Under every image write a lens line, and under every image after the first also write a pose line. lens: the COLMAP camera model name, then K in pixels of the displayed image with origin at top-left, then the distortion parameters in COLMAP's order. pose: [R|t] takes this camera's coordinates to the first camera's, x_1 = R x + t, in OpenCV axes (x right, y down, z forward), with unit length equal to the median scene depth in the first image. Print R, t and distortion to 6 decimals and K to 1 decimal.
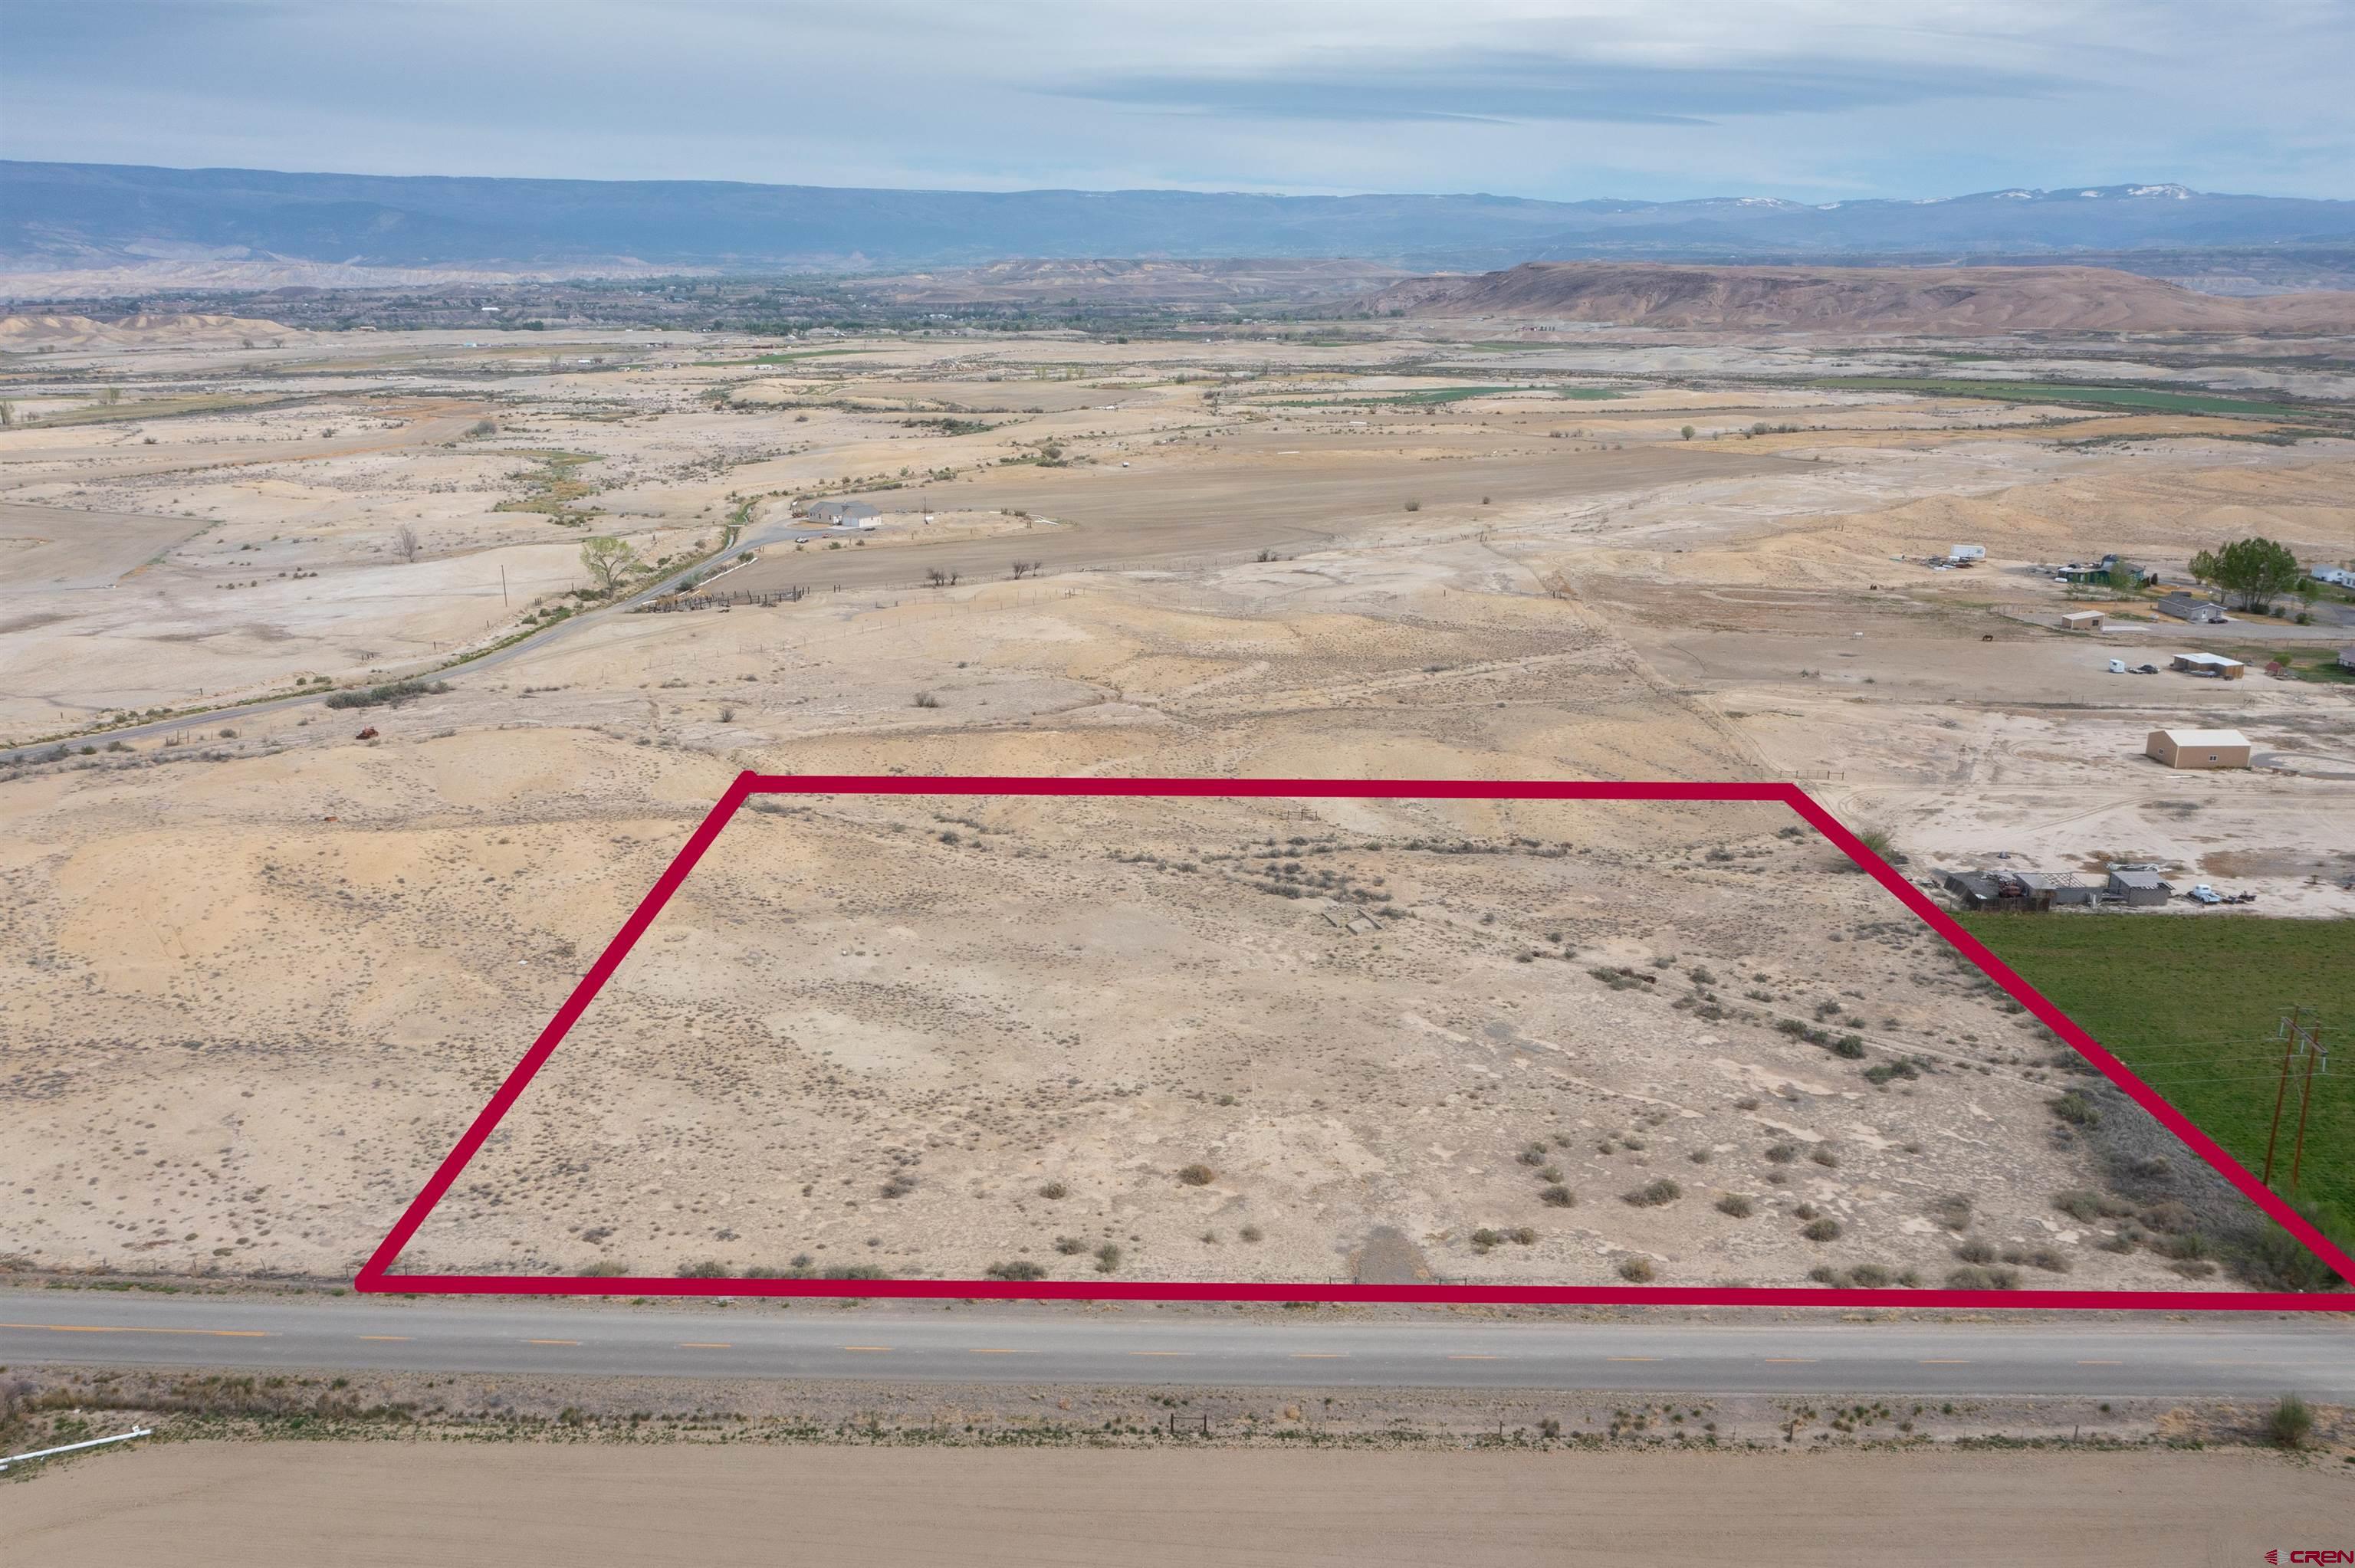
lens RADIAL K [[1865.3, 0, 1175.6], [0, 1865.3, 776.6], [0, 0, 1]] dist [-0.013362, 0.004539]
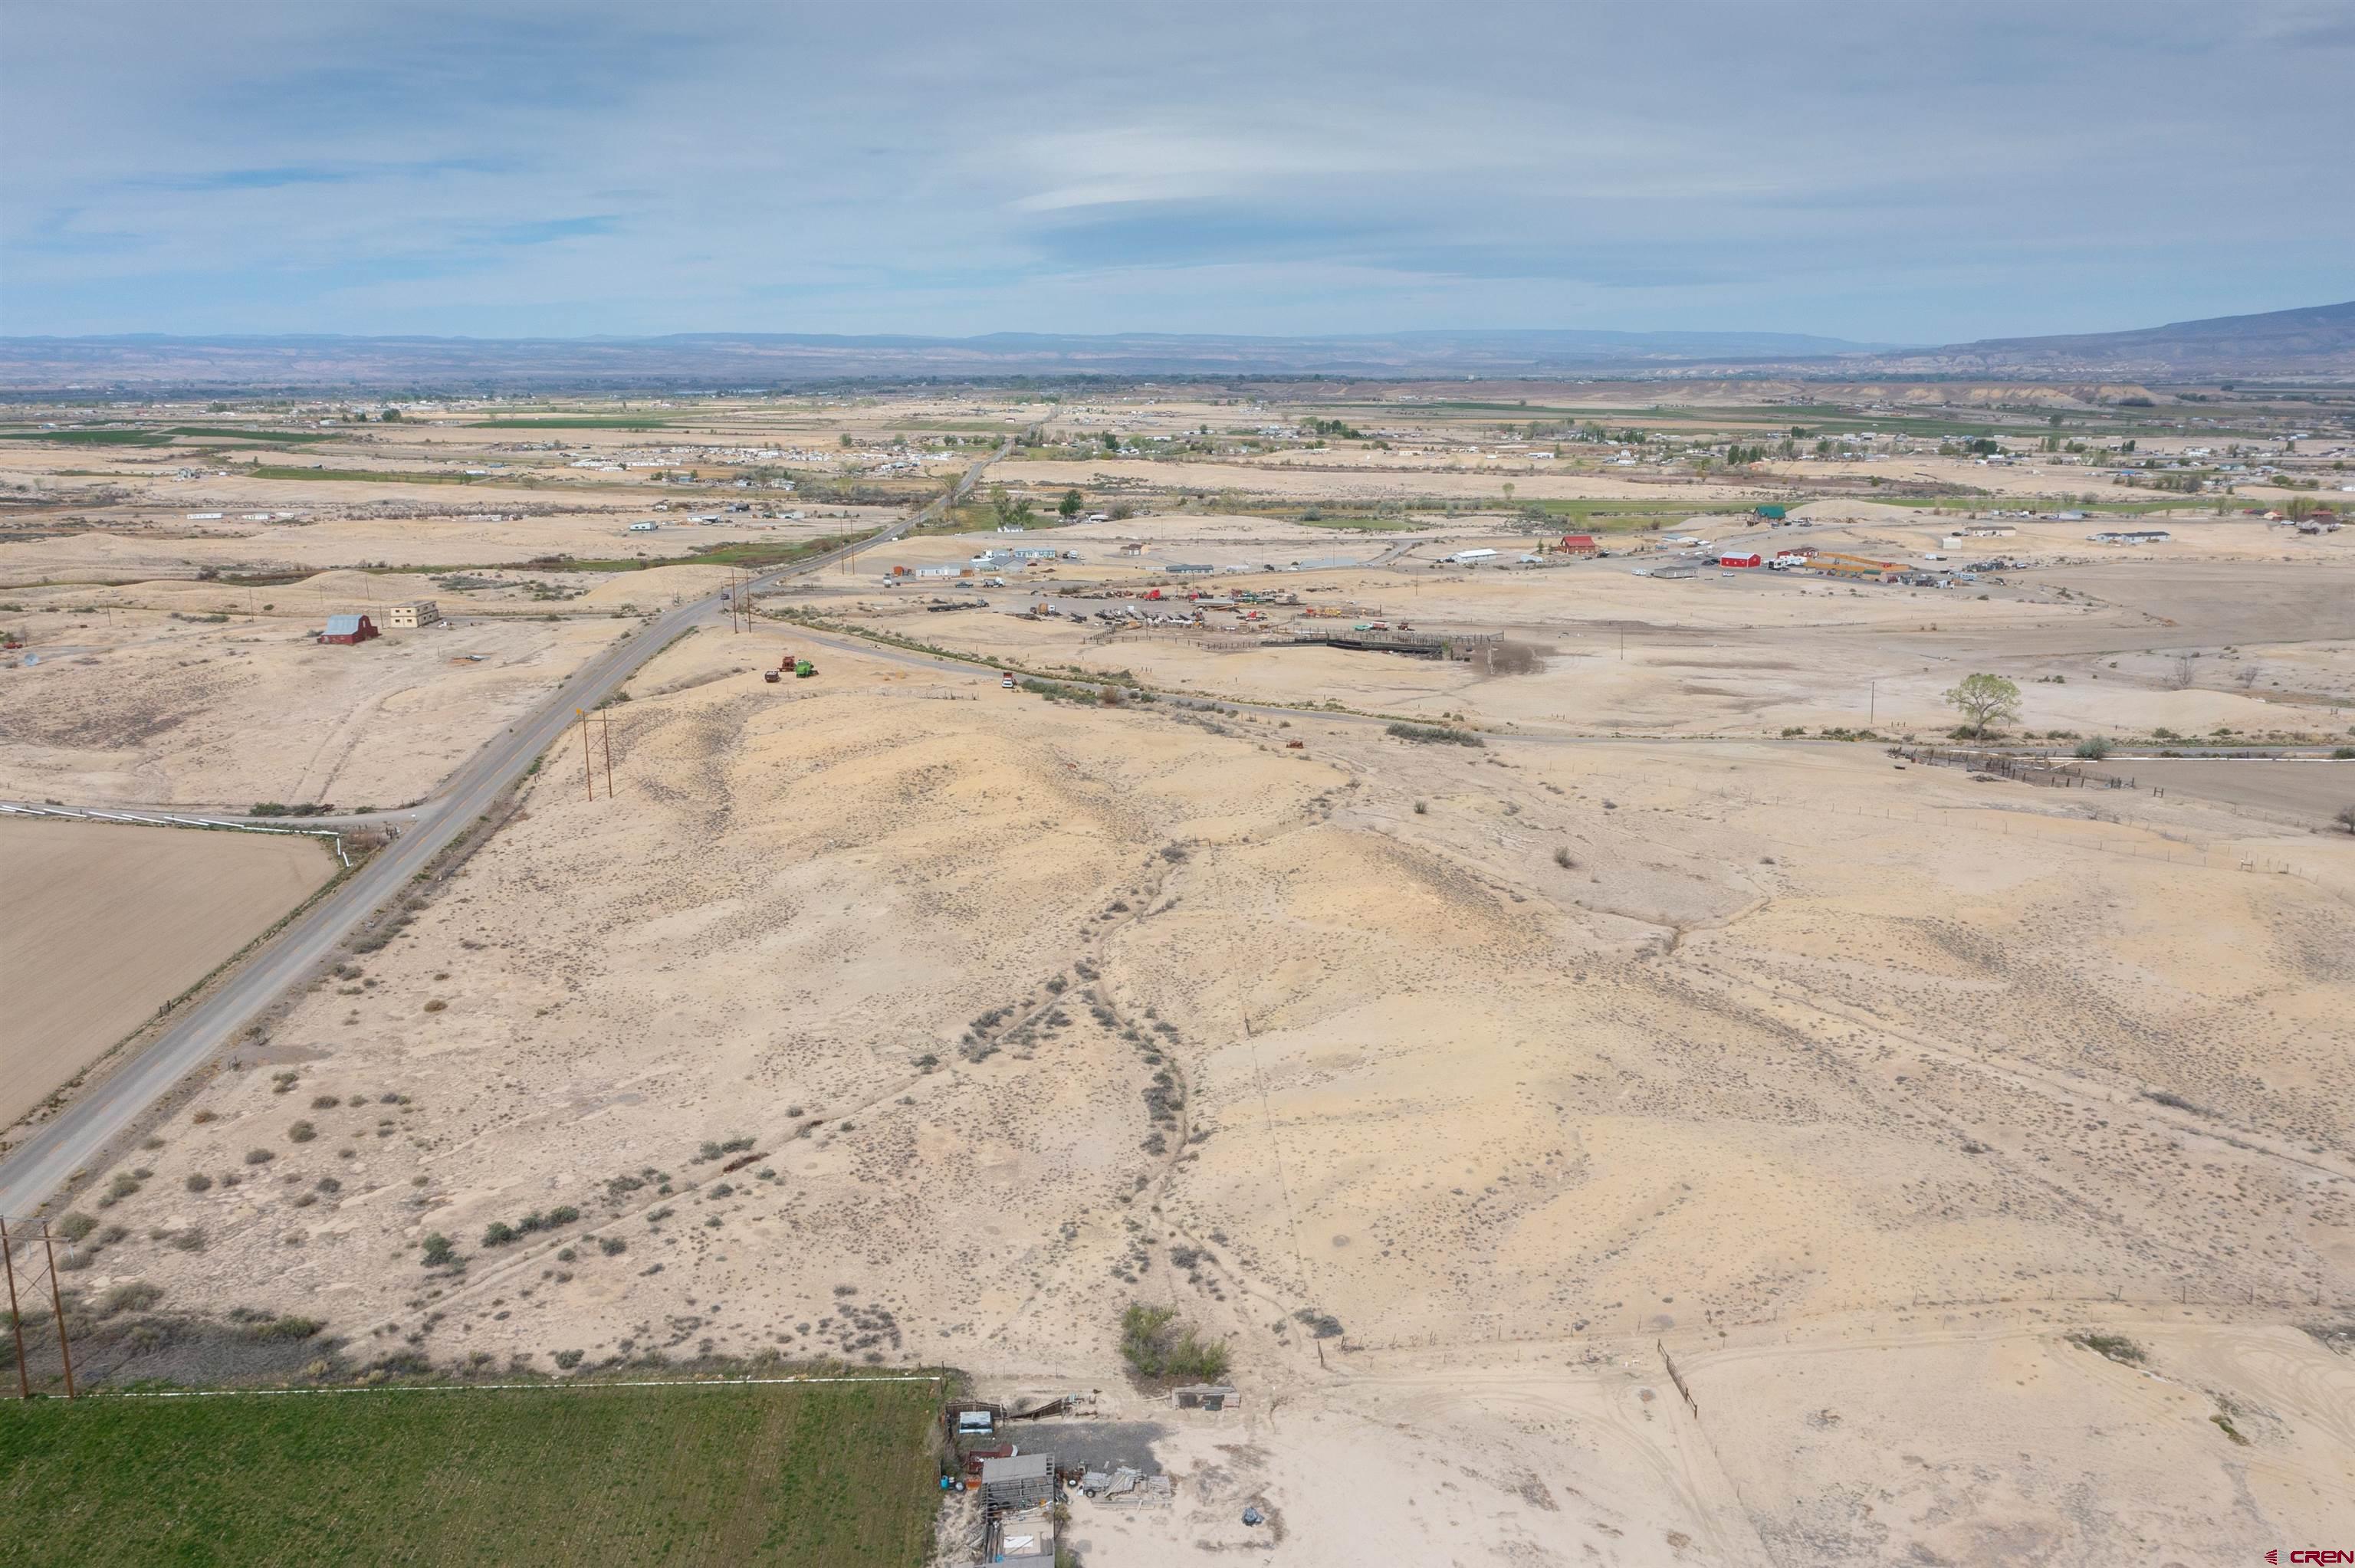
lens RADIAL K [[1865.3, 0, 1170.7], [0, 1865.3, 774.4], [0, 0, 1]] dist [-0.013362, 0.004539]
pose [[0.029609, 0.214433, -0.976290, 0.765500], [-0.246803, 0.948045, 0.200744, -0.220297], [0.968613, 0.235007, 0.080994, 0.724554]]
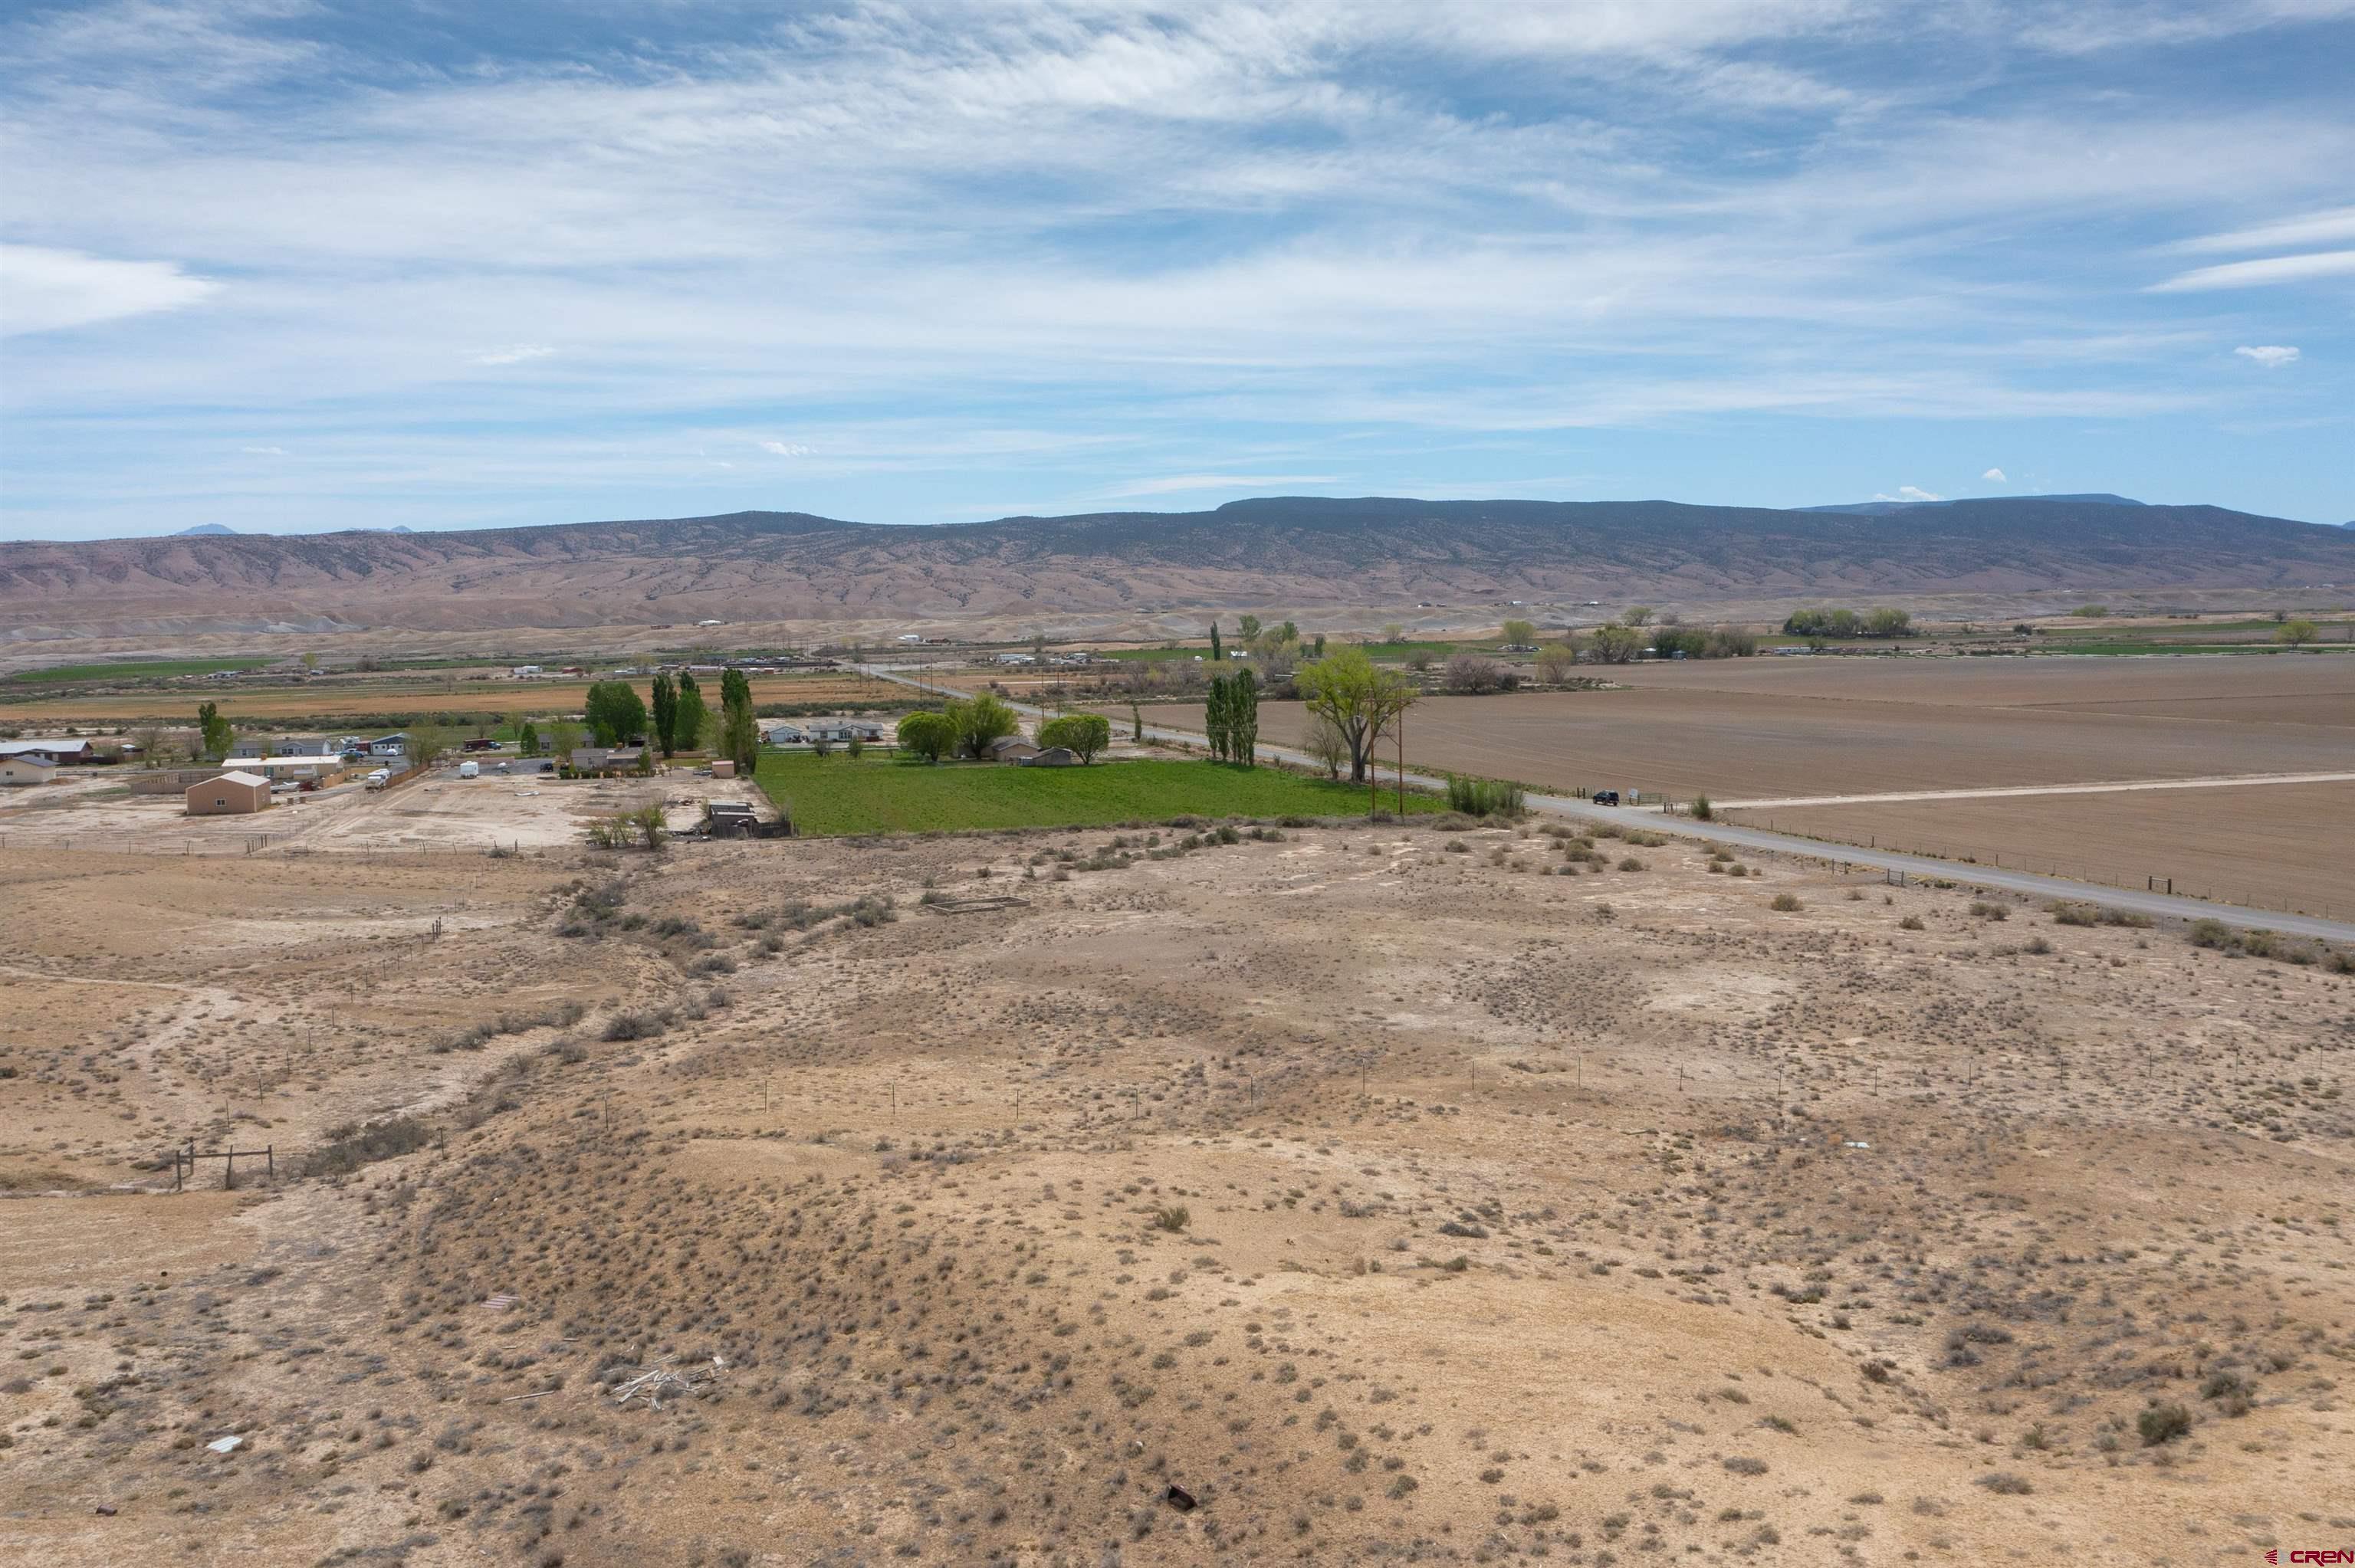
lens RADIAL K [[1865.3, 0, 1171.8], [0, 1865.3, 783.0], [0, 0, 1]] dist [-0.013362, 0.004539]
pose [[-0.245119, -0.089053, 0.965394, -0.426900], [0.261892, 0.952671, 0.154375, -0.040363], [-0.933450, 0.290669, -0.210195, 0.755291]]
